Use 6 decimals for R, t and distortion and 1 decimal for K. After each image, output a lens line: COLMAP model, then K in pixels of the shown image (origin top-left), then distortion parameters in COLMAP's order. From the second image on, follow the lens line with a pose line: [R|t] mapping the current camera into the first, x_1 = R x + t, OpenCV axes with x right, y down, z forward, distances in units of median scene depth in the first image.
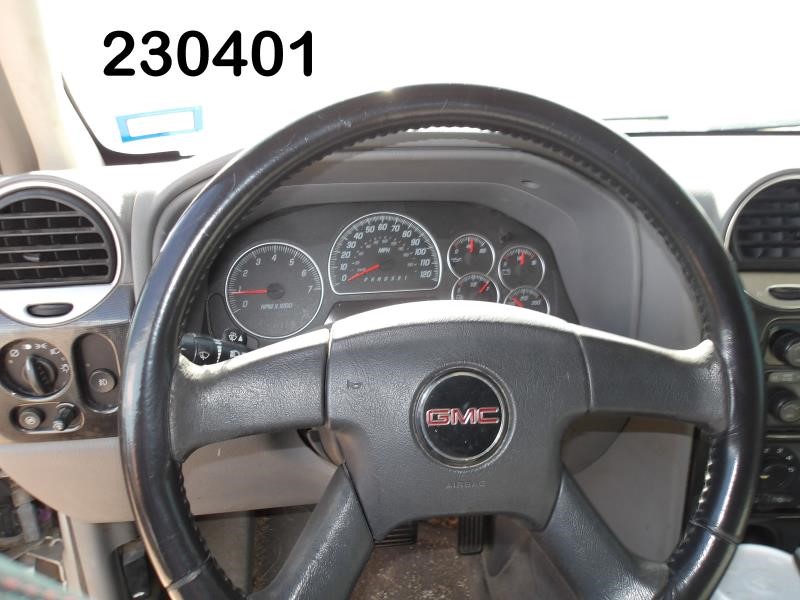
lens RADIAL K [[648.1, 0, 415.9], [0, 648.1, 297.8], [0, 0, 1]] dist [-0.005993, -0.005312]
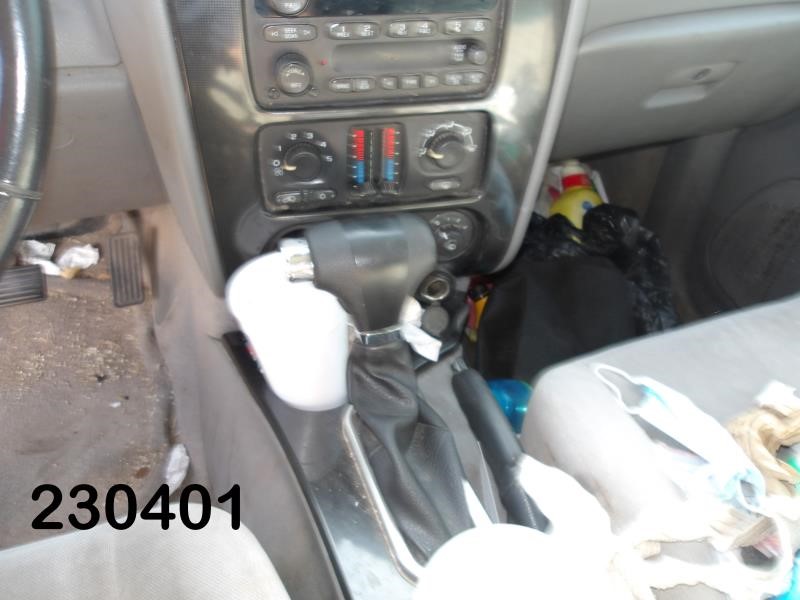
lens RADIAL K [[653.5, 0, 400.0], [0, 653.5, 300.0], [0, 0, 1]] dist [-0.004624, -0.009375]
pose [[0.975583, -0.107441, 0.191560, 0.397759], [0.034777, 0.936743, 0.348285, 0.118316], [-0.216862, -0.333119, 0.917607, 0.114289]]
